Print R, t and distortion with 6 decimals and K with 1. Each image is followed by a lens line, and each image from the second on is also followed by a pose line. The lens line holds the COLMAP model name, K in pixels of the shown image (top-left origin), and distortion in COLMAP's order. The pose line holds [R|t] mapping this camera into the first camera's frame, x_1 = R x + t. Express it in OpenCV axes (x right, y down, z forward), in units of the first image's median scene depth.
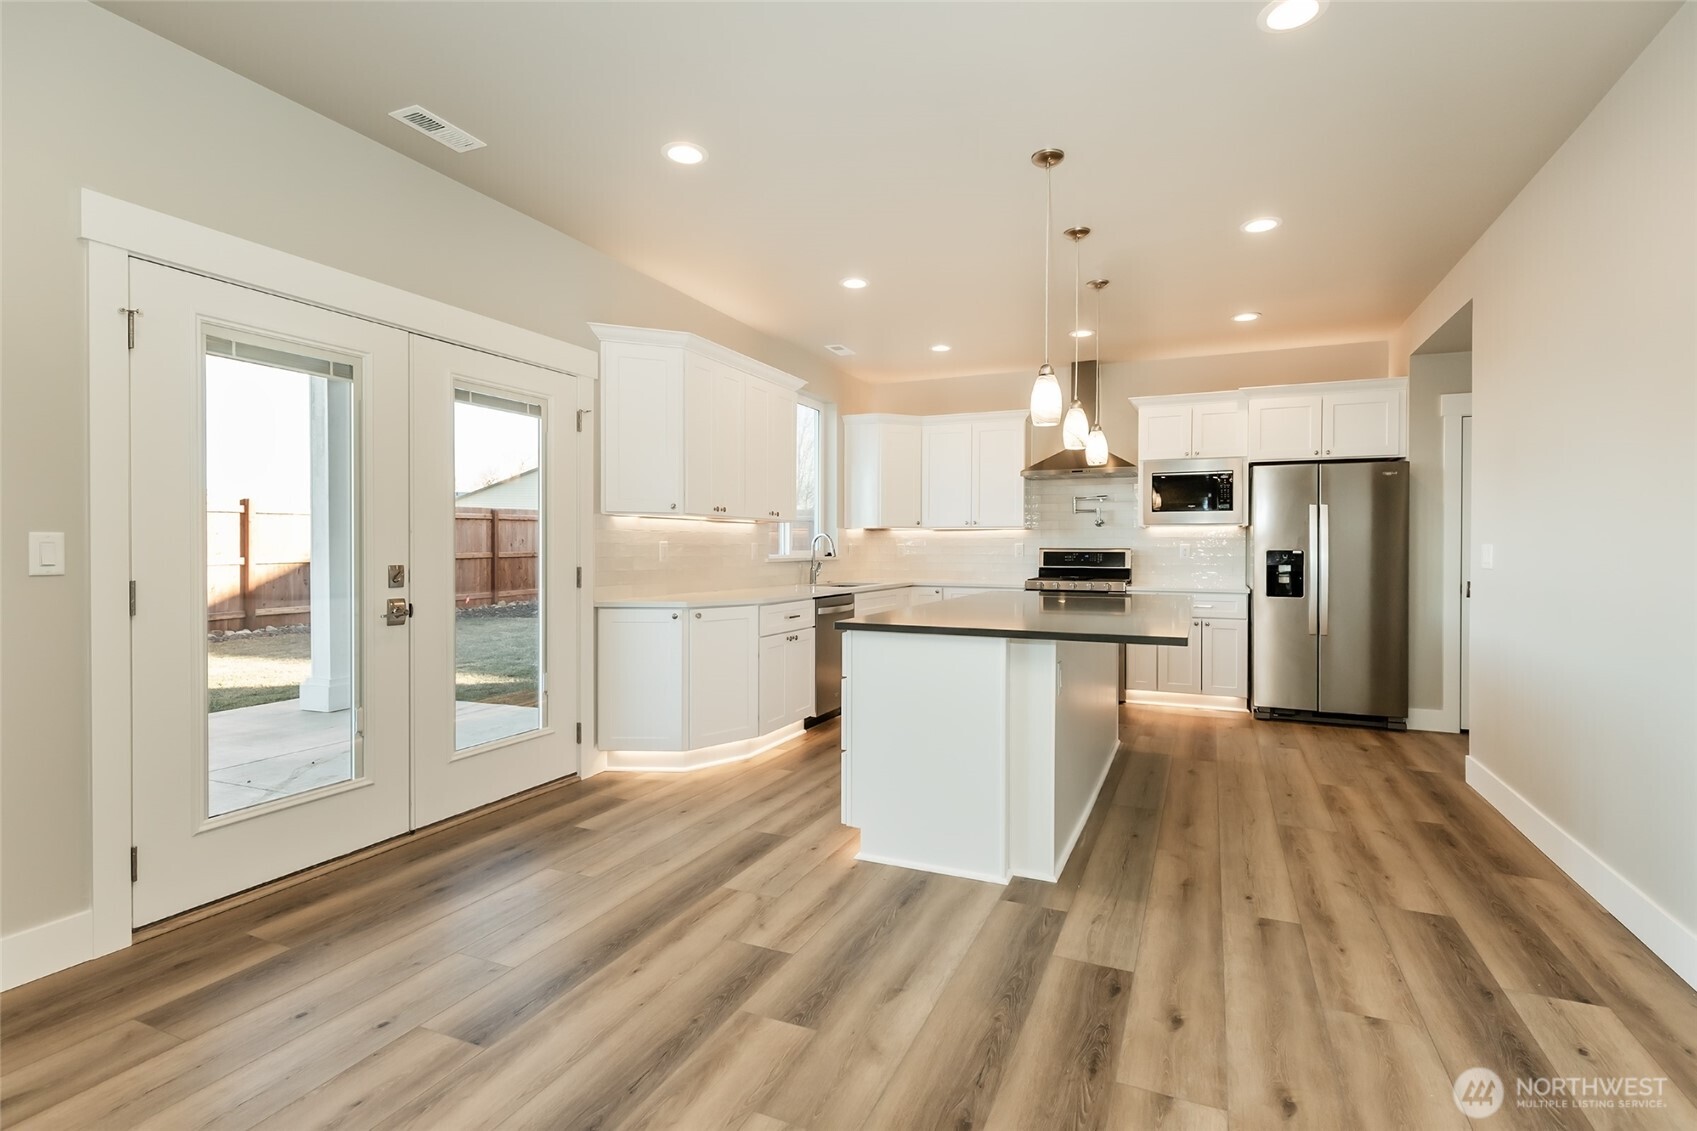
lens RADIAL K [[782.5, 0, 850.5], [0, 782.5, 557.3], [0, 0, 1]] dist [-0.000255, -0.000524]
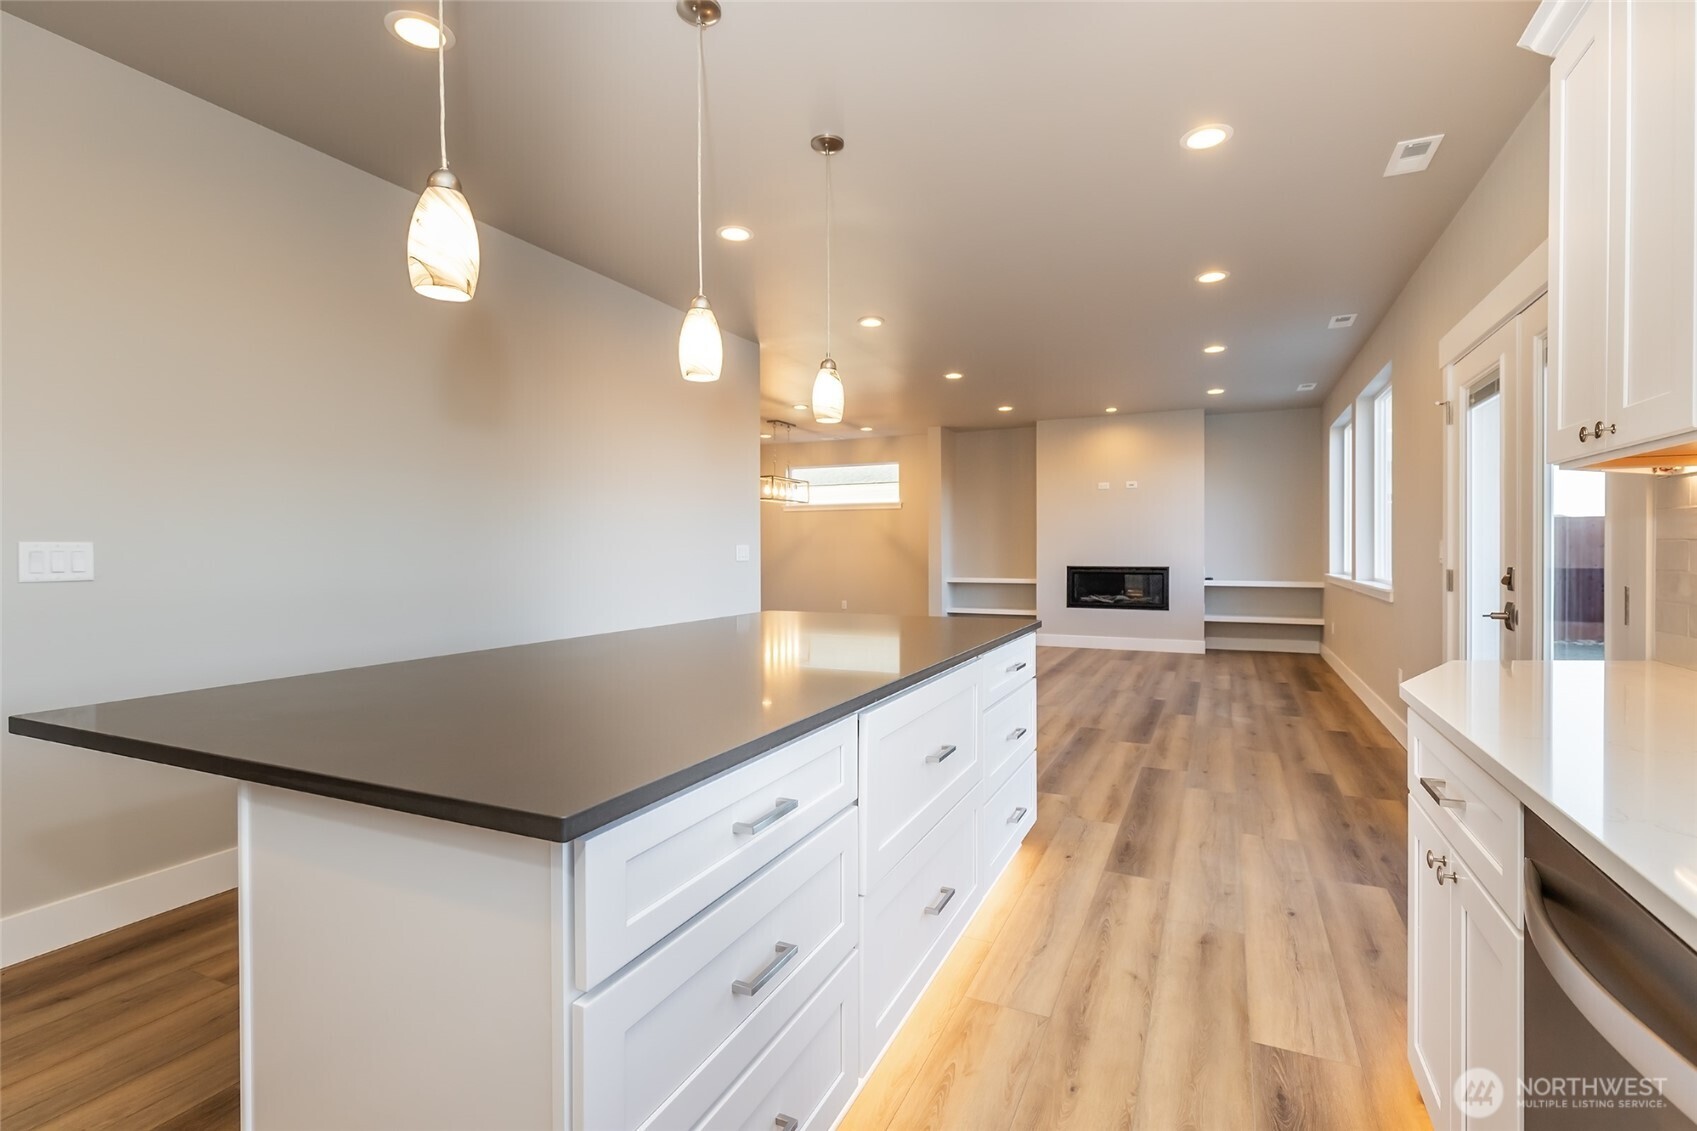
lens RADIAL K [[782.5, 0, 847.1], [0, 782.5, 556.0], [0, 0, 1]] dist [-0.000255, -0.000524]
pose [[-0.999697, -0.000060, 0.024603, 0.213617], [0.000420, 0.999810, 0.019506, -0.022517], [-0.024599, 0.019510, -0.999507, 2.055959]]
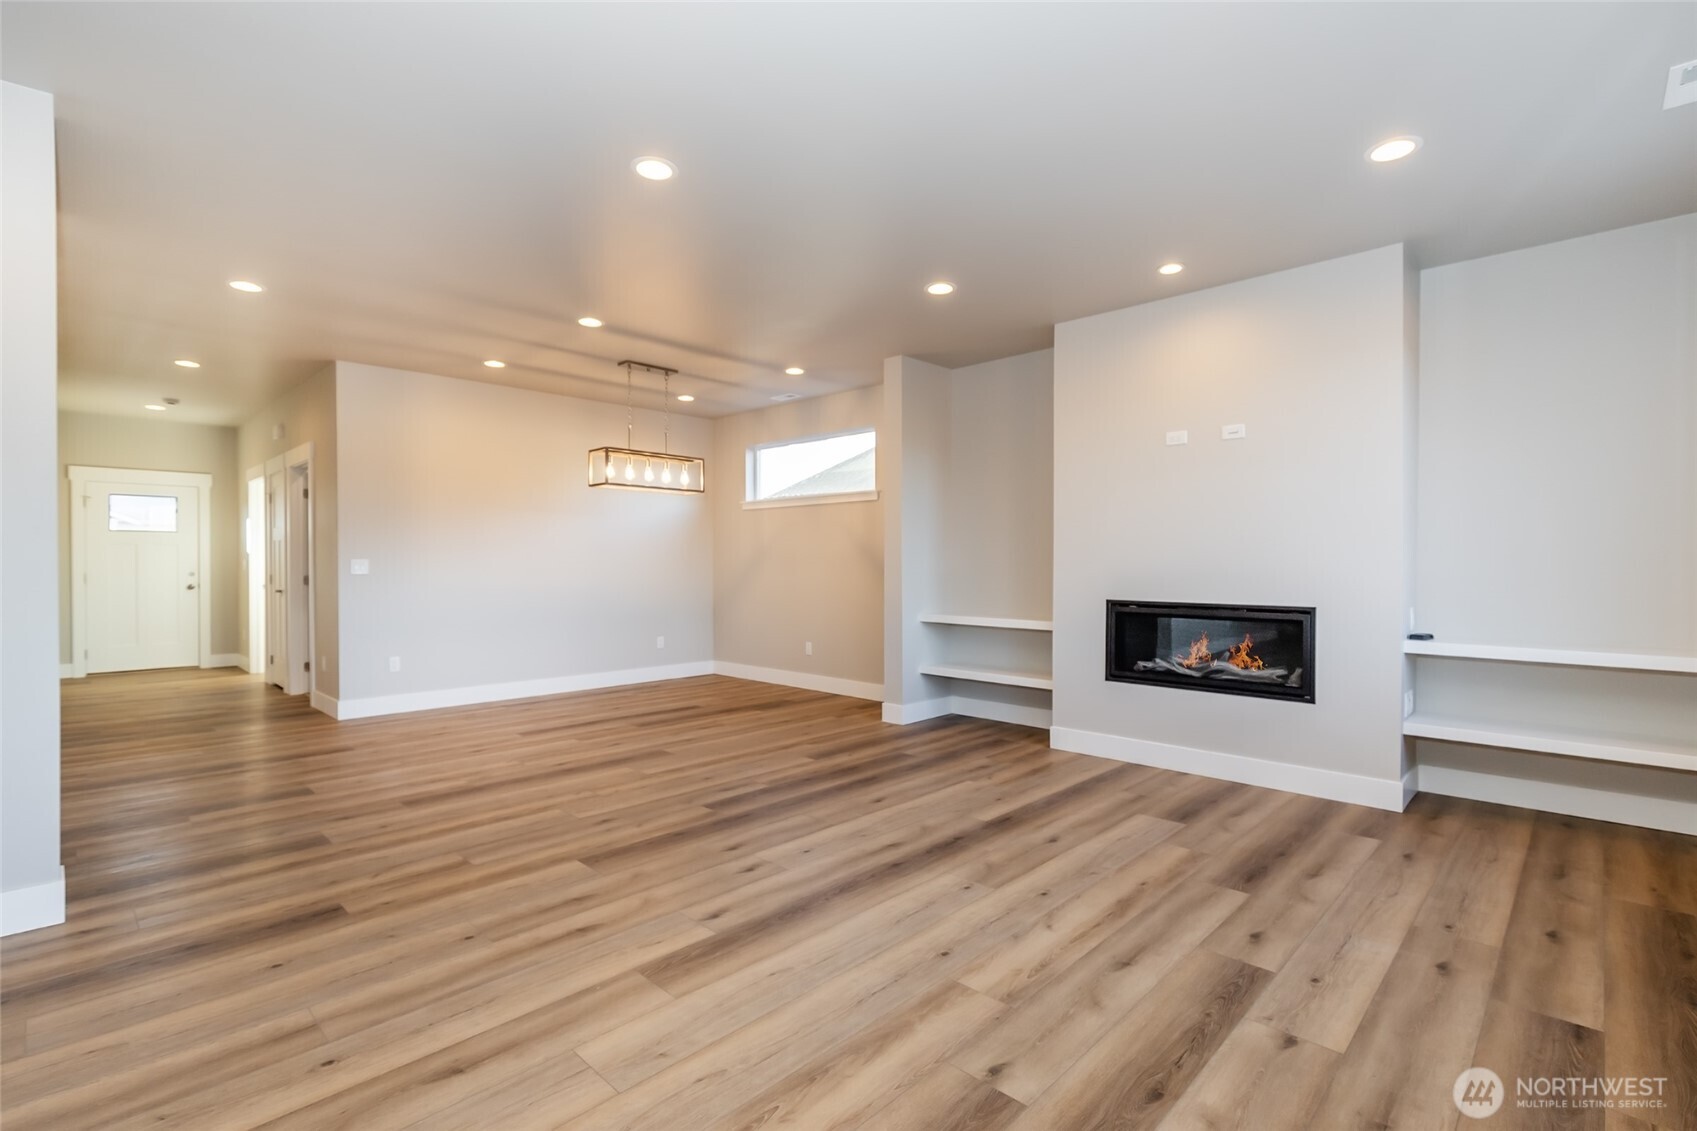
lens RADIAL K [[782.5, 0, 845.8], [0, 782.5, 570.6], [0, 0, 1]] dist [-0.000255, -0.000524]
pose [[-0.939569, -0.006444, 0.342299, 0.121329], [0.000416, 0.999801, 0.019964, -0.021405], [-0.342360, 0.018900, -0.939379, 1.897211]]
